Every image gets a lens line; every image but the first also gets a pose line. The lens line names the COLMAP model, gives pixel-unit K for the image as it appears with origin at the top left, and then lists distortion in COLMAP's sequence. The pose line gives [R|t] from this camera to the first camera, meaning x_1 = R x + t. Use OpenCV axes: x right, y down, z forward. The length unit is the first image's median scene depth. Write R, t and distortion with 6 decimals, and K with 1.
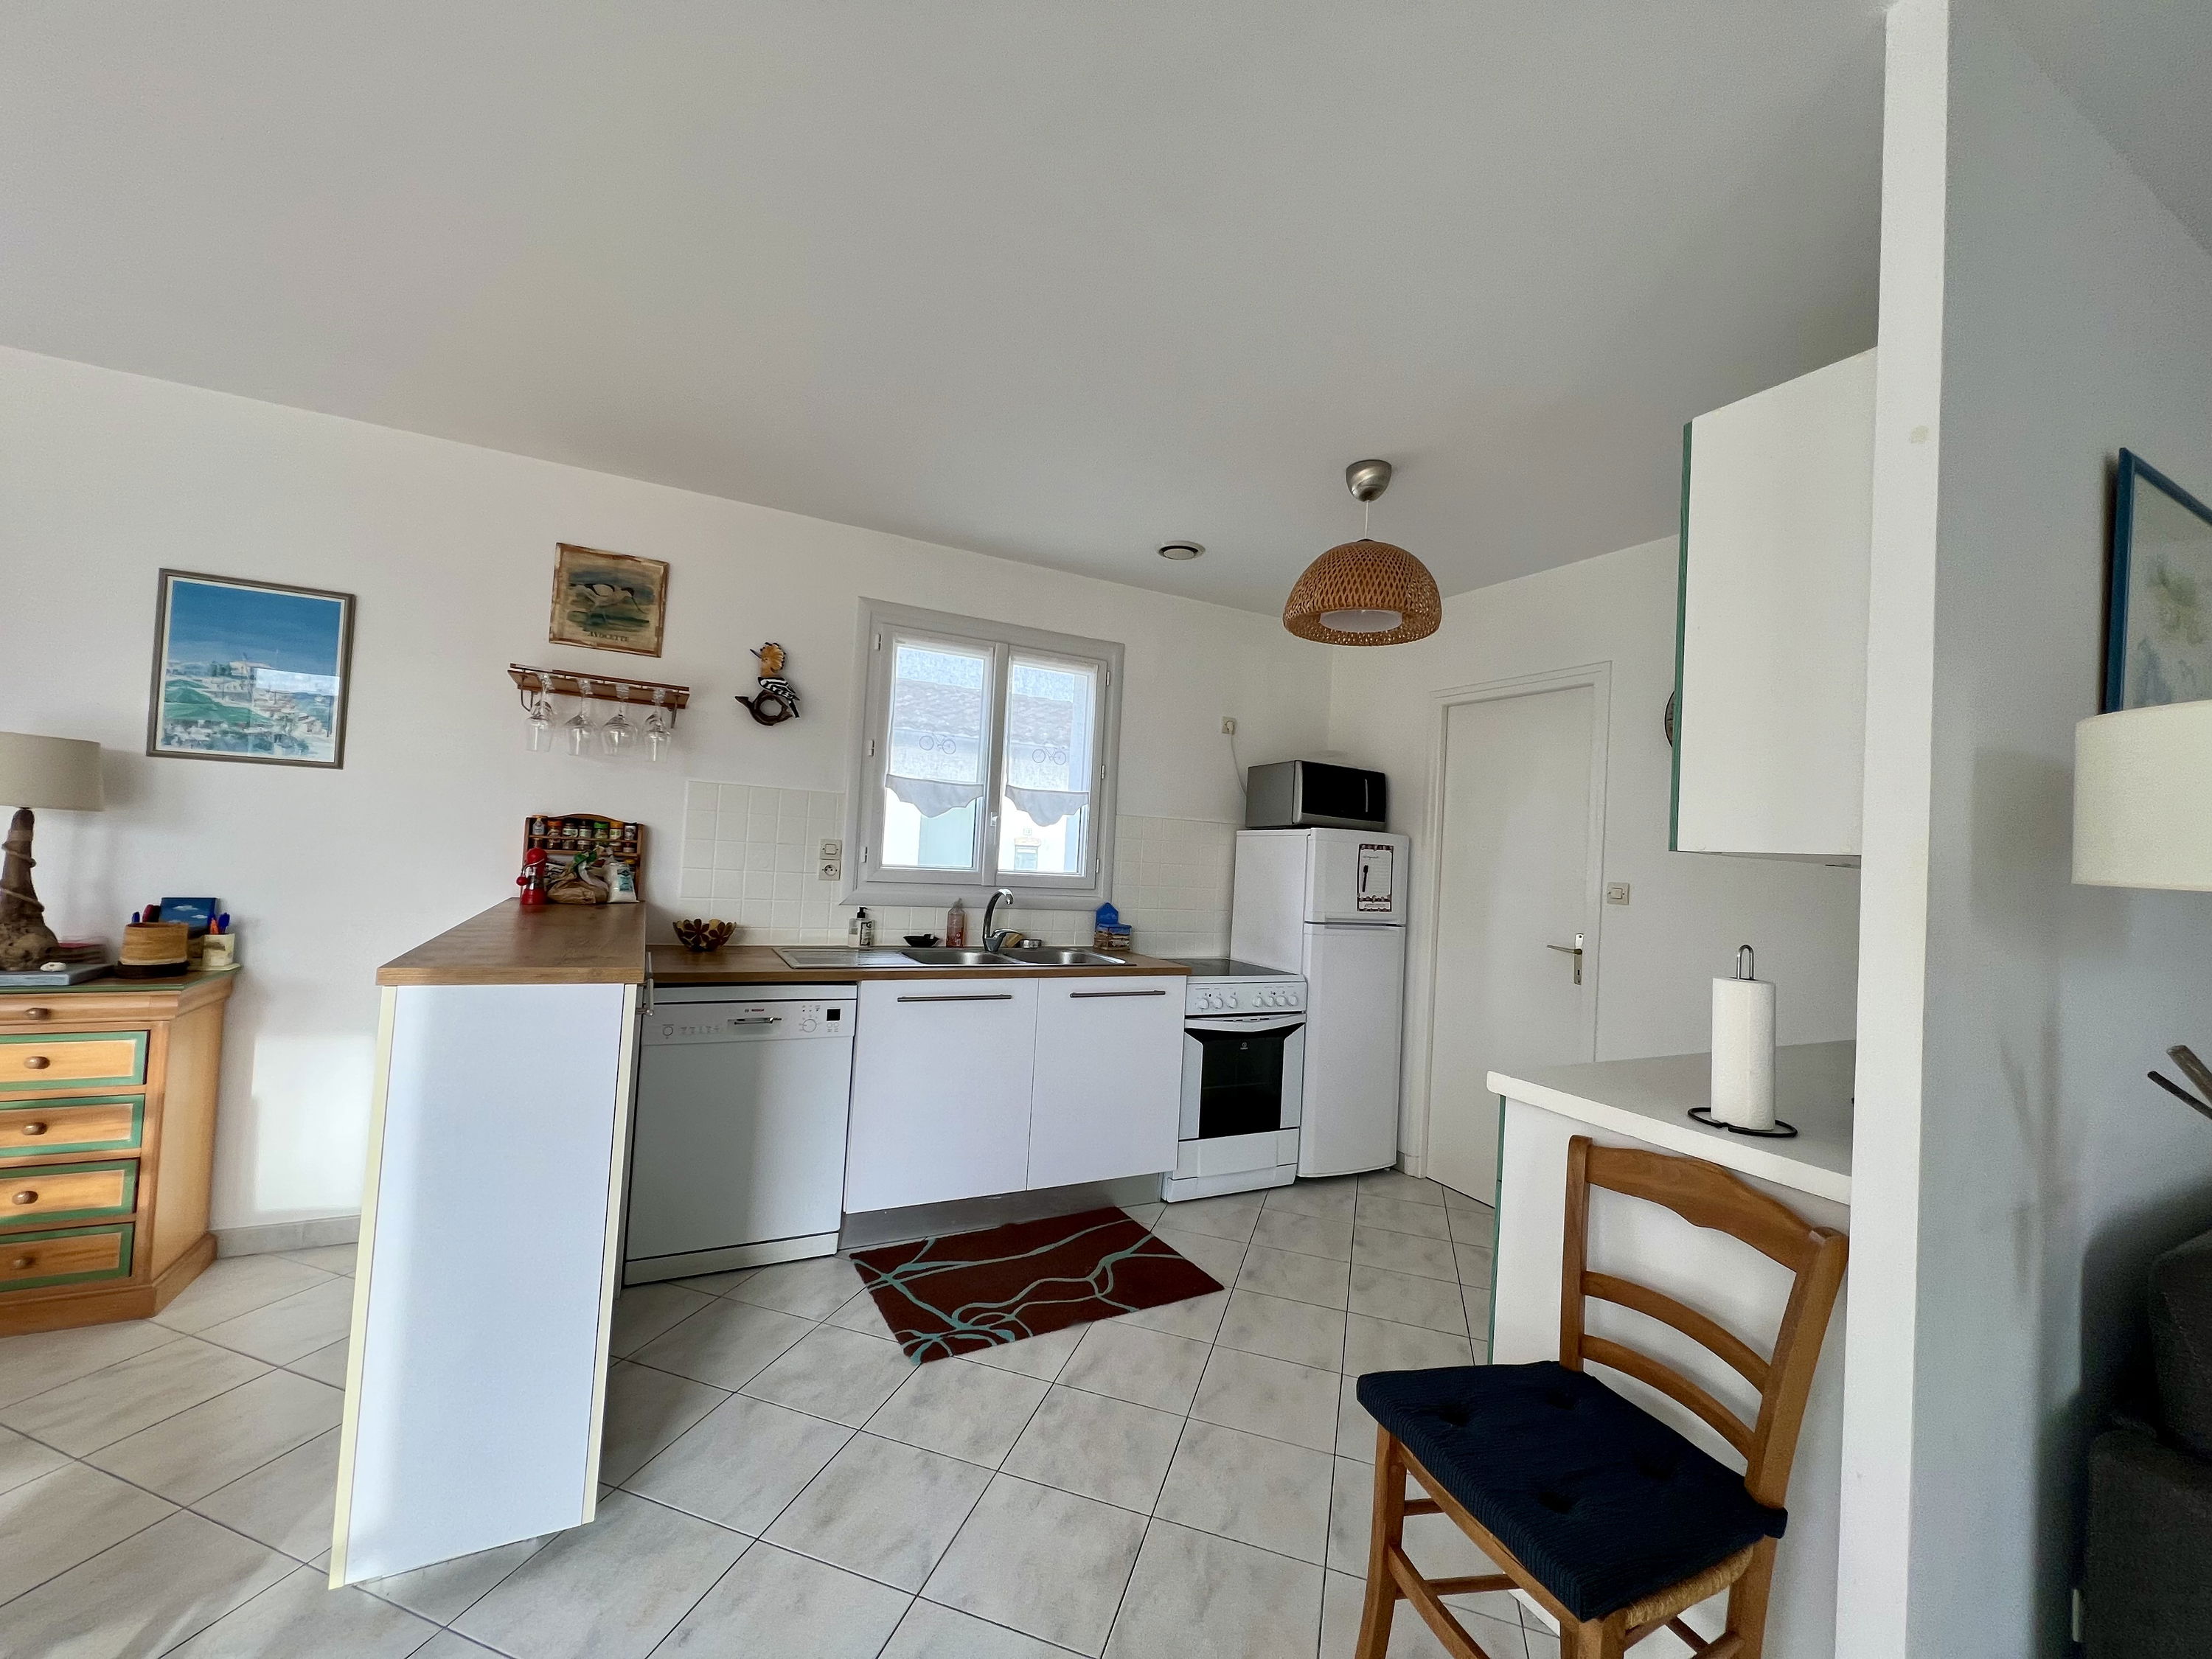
lens RADIAL K [[889.3, 0, 1095.6], [0, 889.3, 820.1], [0, 0, 1]] dist [-0.000602, 0.000155]
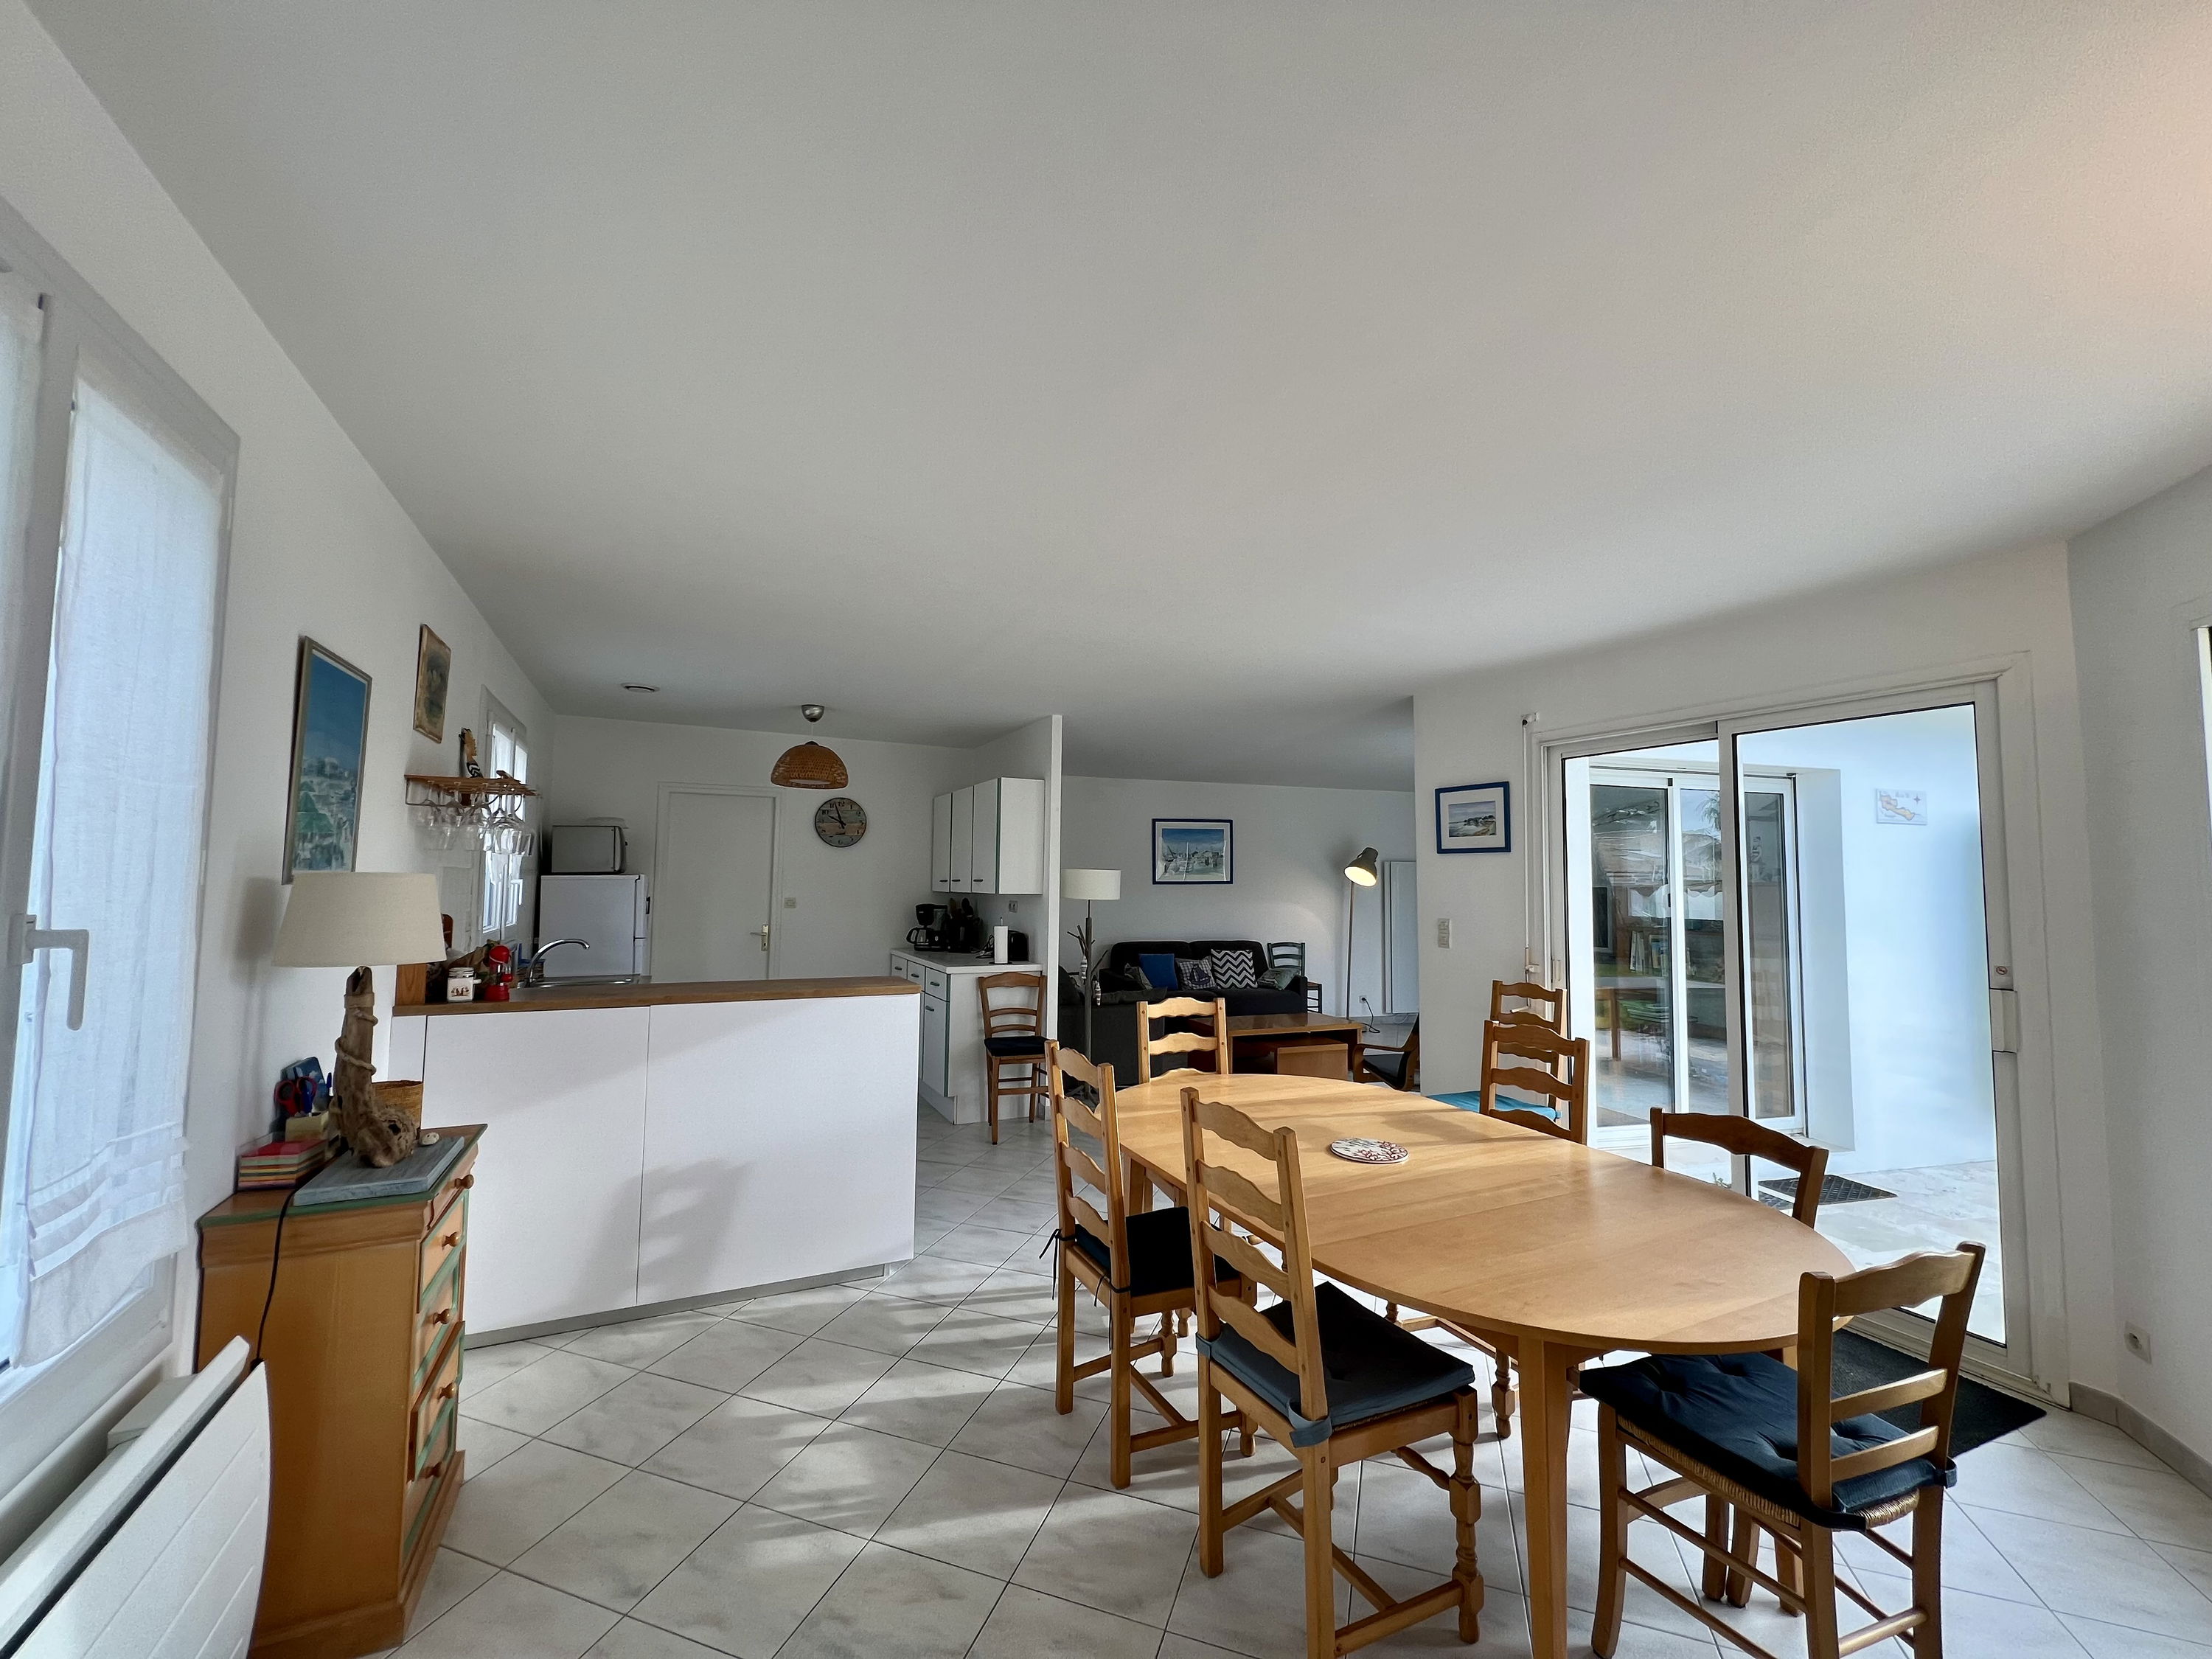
lens RADIAL K [[889.3, 0, 1098.5], [0, 889.3, 826.2], [0, 0, 1]] dist [-0.000602, 0.000155]
pose [[0.022480, 0.003925, 0.999740, -1.484565], [-0.046858, 0.998897, -0.002868, -0.125513], [-0.998649, -0.046782, 0.022639, 0.245925]]
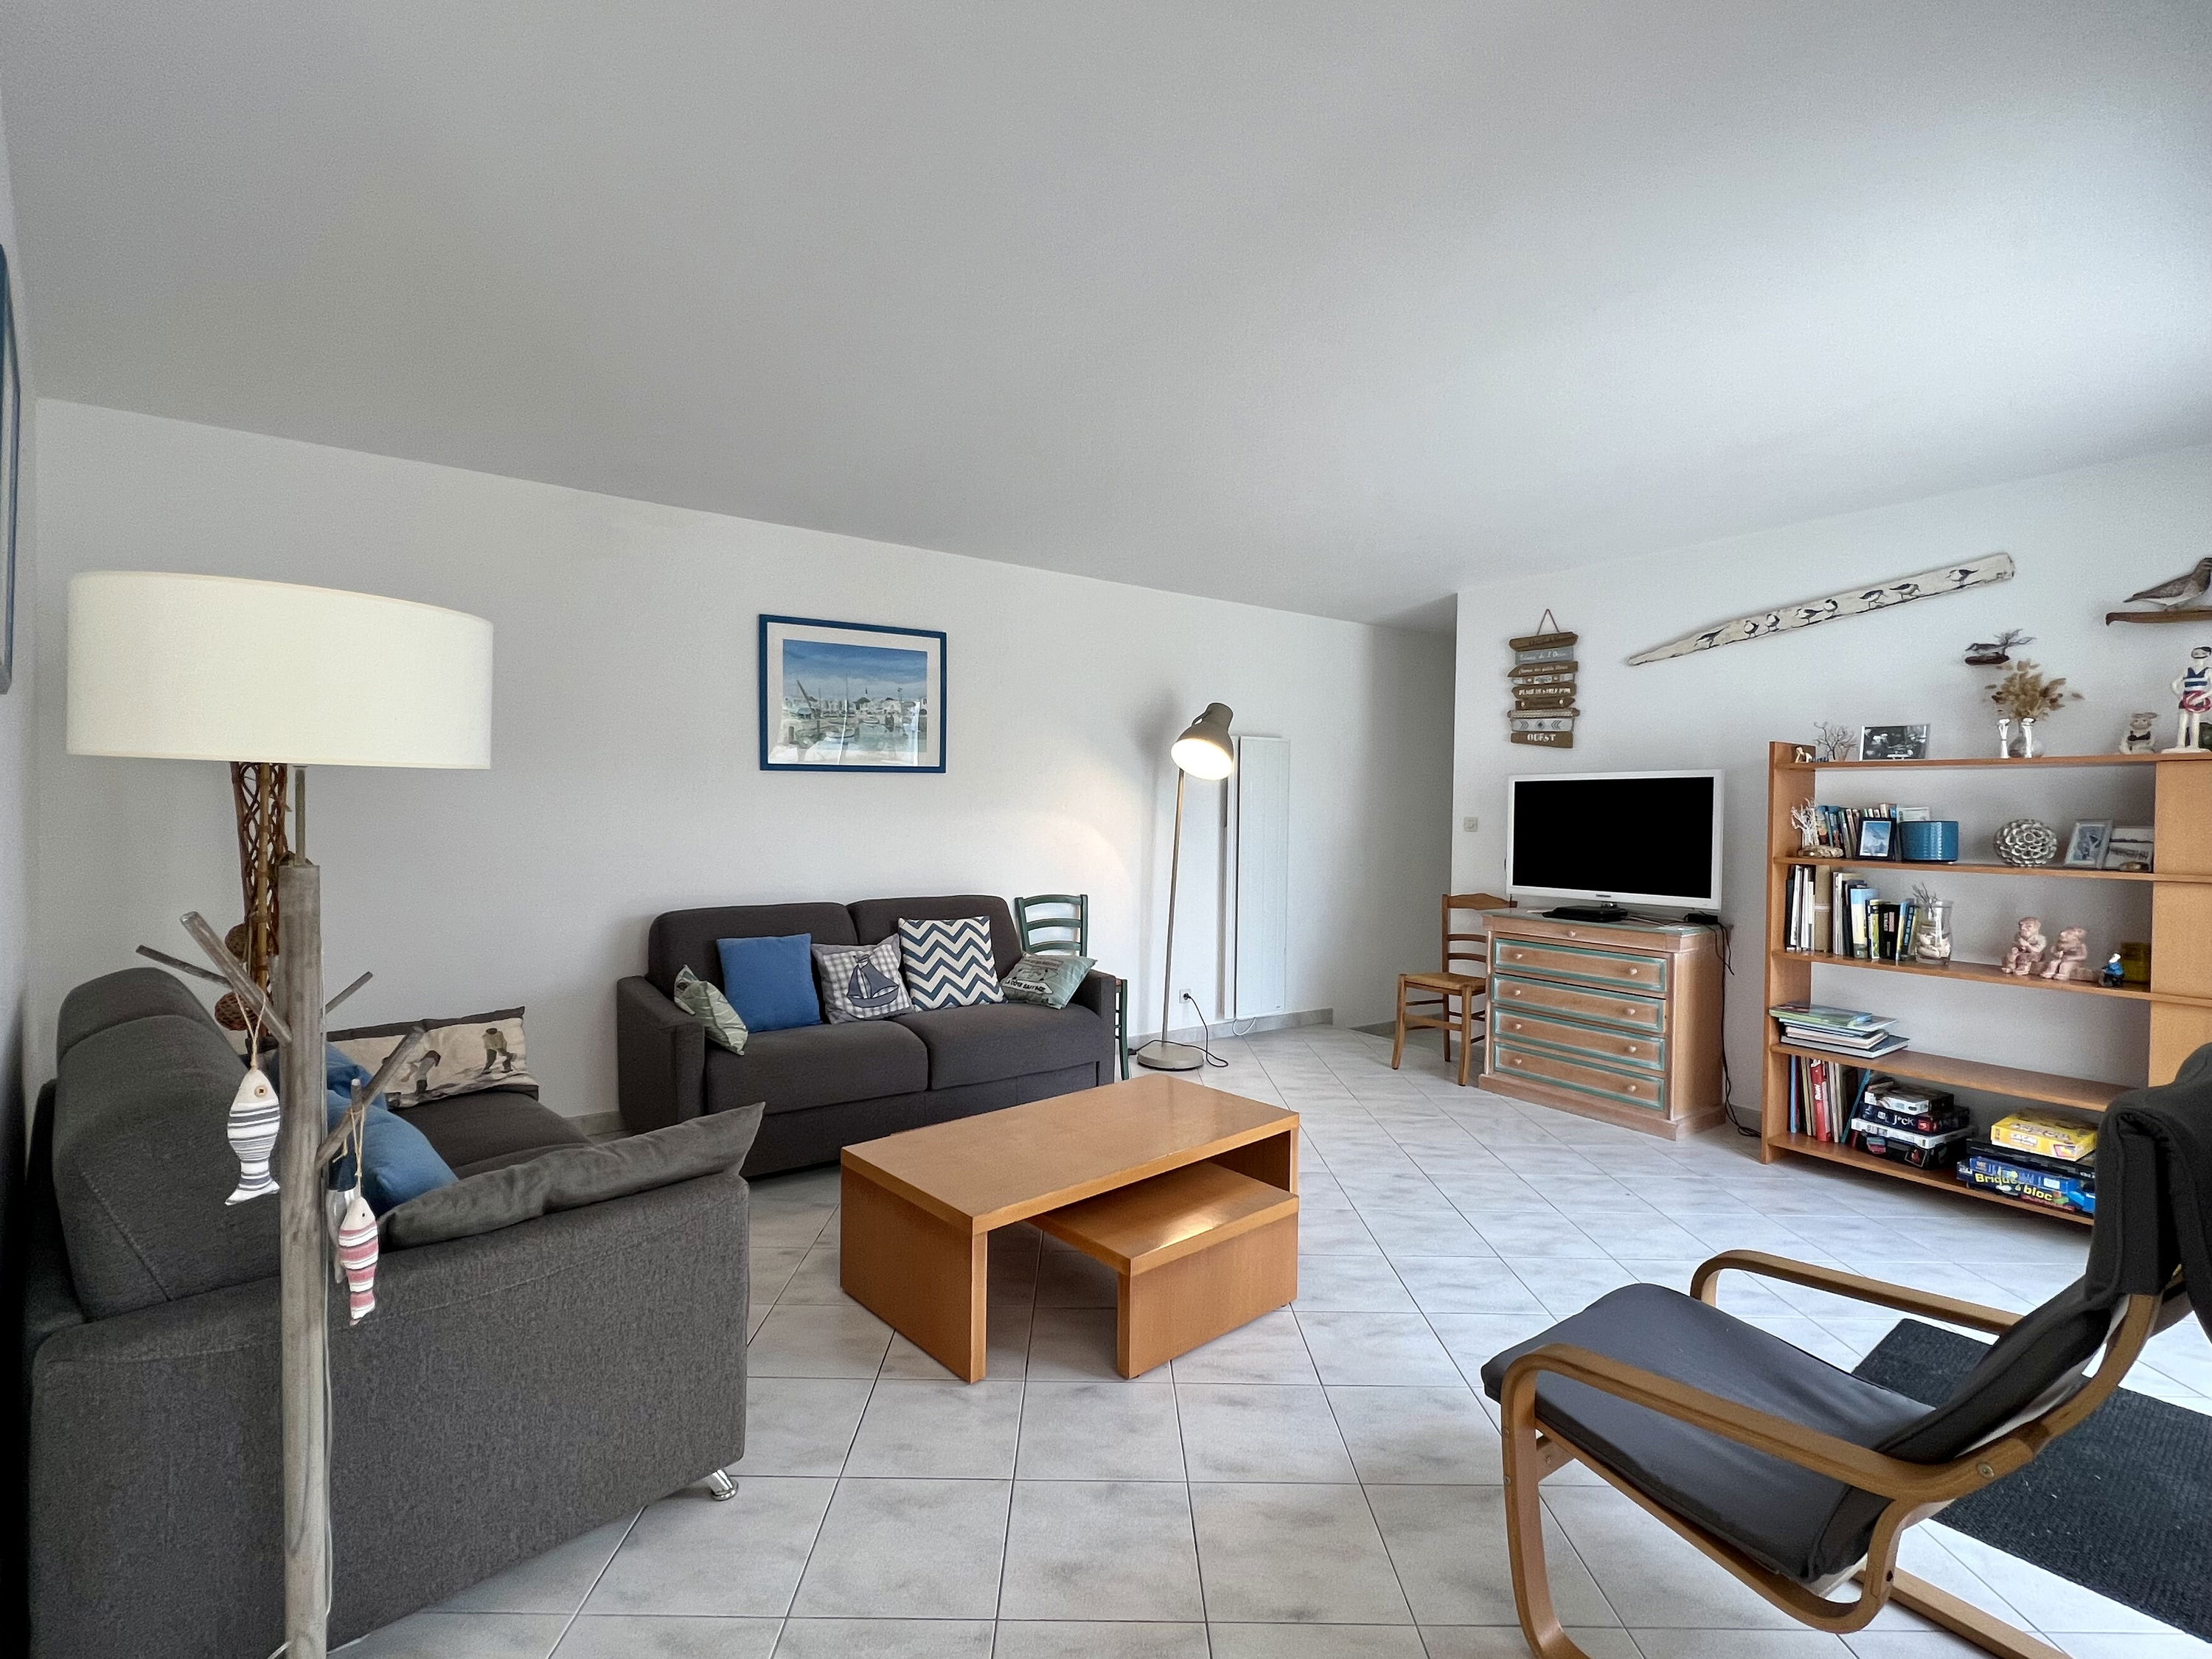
lens RADIAL K [[1011.8, 0, 1095.3], [0, 1011.8, 821.8], [0, 0, 1]] dist [-0.003465, 0.001069]
pose [[-0.311647, -0.078233, 0.946972, -0.063577], [-0.066162, 0.995973, 0.060507, 0.002218], [-0.947892, -0.043797, -0.315568, 0.125427]]
